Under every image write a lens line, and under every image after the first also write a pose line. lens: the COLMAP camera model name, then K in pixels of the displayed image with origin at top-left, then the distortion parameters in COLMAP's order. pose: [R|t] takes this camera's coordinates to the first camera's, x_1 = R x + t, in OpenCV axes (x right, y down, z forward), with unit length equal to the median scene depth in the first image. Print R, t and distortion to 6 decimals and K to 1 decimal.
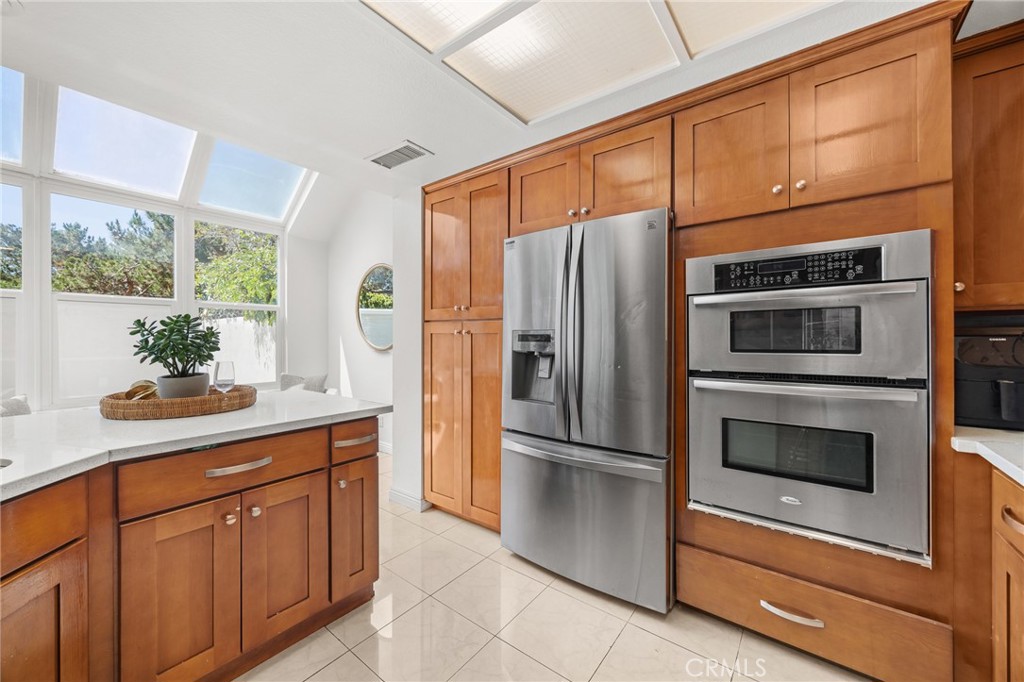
lens RADIAL K [[389.9, 0, 515.1], [0, 389.9, 338.7], [0, 0, 1]] dist [-0.007138, 0.000088]
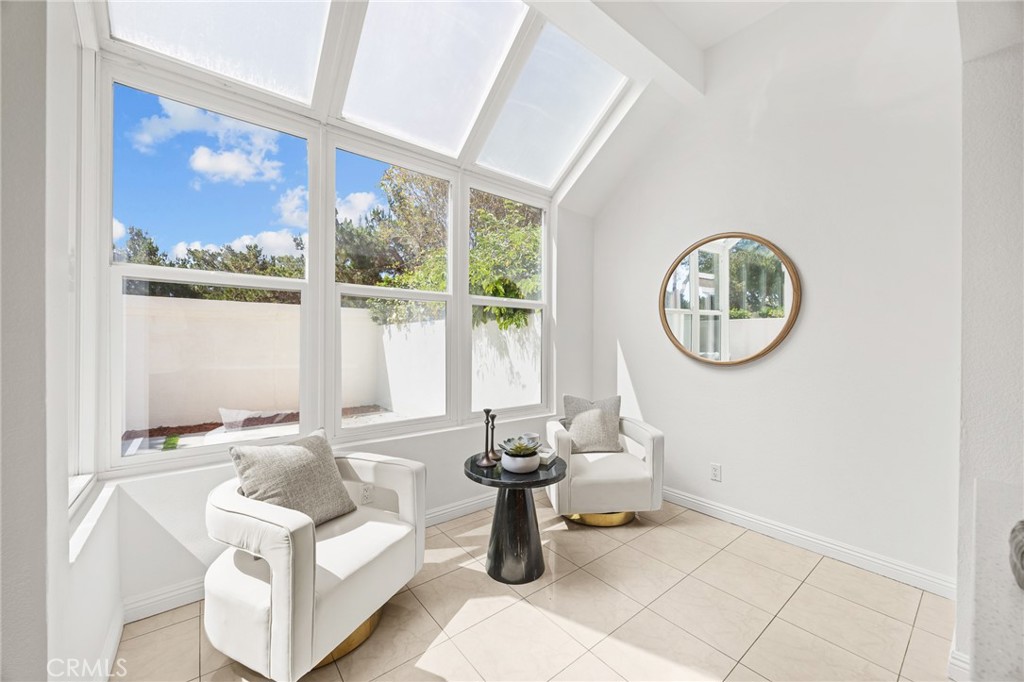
lens RADIAL K [[389.9, 0, 509.4], [0, 389.9, 339.6], [0, 0, 1]] dist [-0.007138, 0.000088]
pose [[0.969477, 0.000240, -0.245181, -0.316984], [-0.002862, 0.999942, -0.010338, -0.002446], [0.245164, 0.010724, 0.969422, 0.166303]]
